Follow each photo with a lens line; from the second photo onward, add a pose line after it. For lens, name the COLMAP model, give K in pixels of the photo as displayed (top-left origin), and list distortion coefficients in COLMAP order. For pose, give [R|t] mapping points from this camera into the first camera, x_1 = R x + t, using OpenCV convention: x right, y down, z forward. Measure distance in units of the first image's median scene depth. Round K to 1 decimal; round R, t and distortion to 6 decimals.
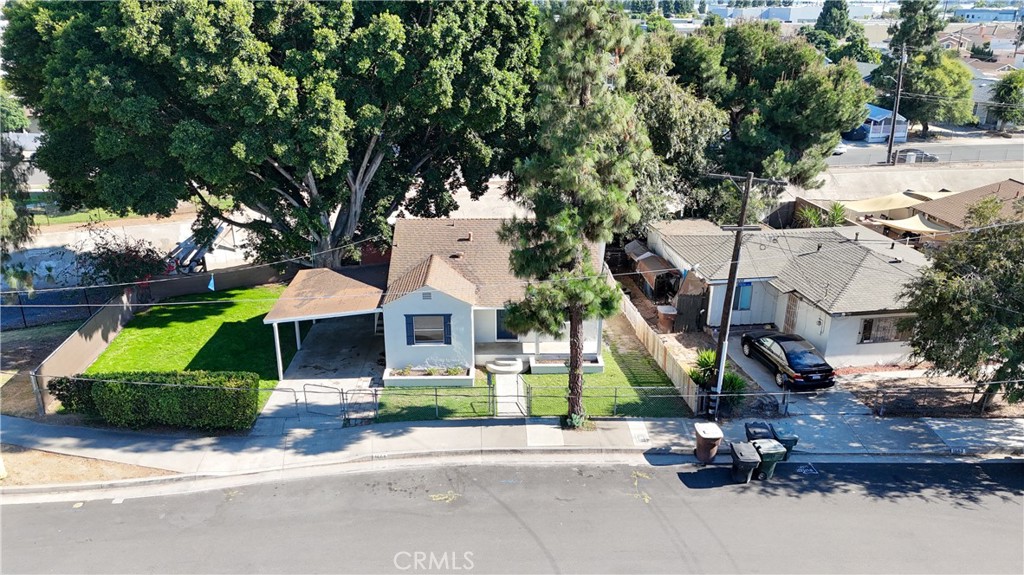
lens RADIAL K [[747.4, 0, 512.0], [0, 747.4, 287.5], [0, 0, 1]] dist [0.071377, -0.072631]
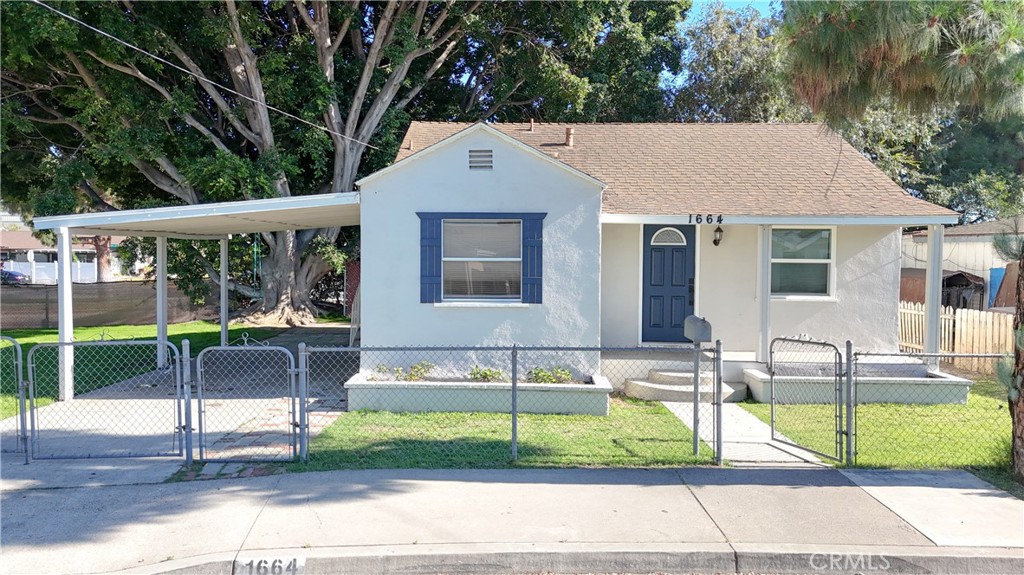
lens RADIAL K [[747.4, 0, 512.0], [0, 747.4, 287.5], [0, 0, 1]] dist [0.071377, -0.072631]
pose [[0.999522, 0.011942, -0.028511, -0.086447], [-0.020025, 0.952800, -0.302937, 0.181054], [0.023548, 0.303364, 0.952584, 0.658396]]
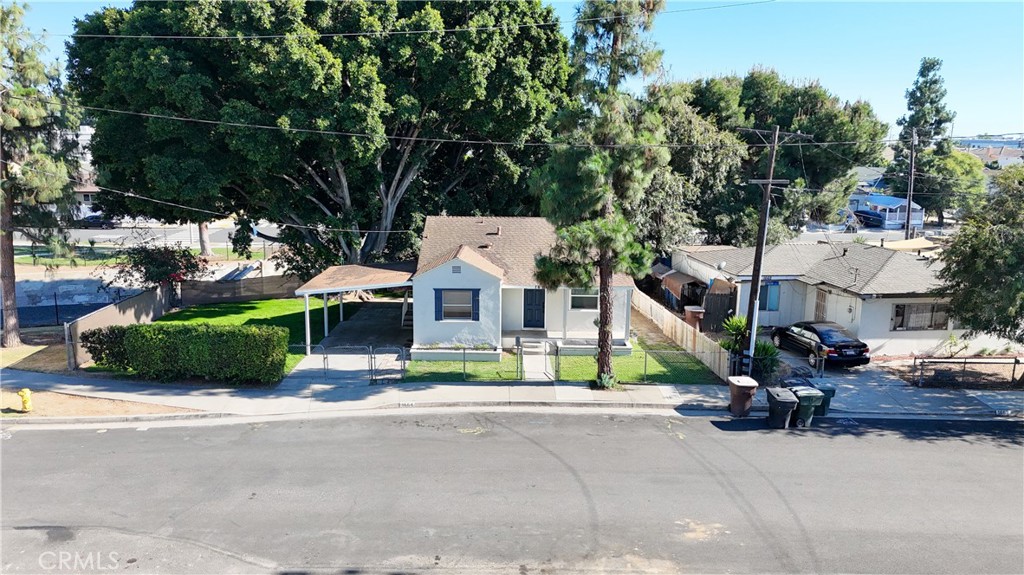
lens RADIAL K [[747.4, 0, 512.0], [0, 747.4, 287.5], [0, 0, 1]] dist [0.071377, -0.072631]
pose [[0.999623, 0.015062, -0.022961, -0.015114], [-0.018652, 0.986090, -0.165161, 0.198615], [0.020154, 0.165527, 0.985999, 0.007113]]
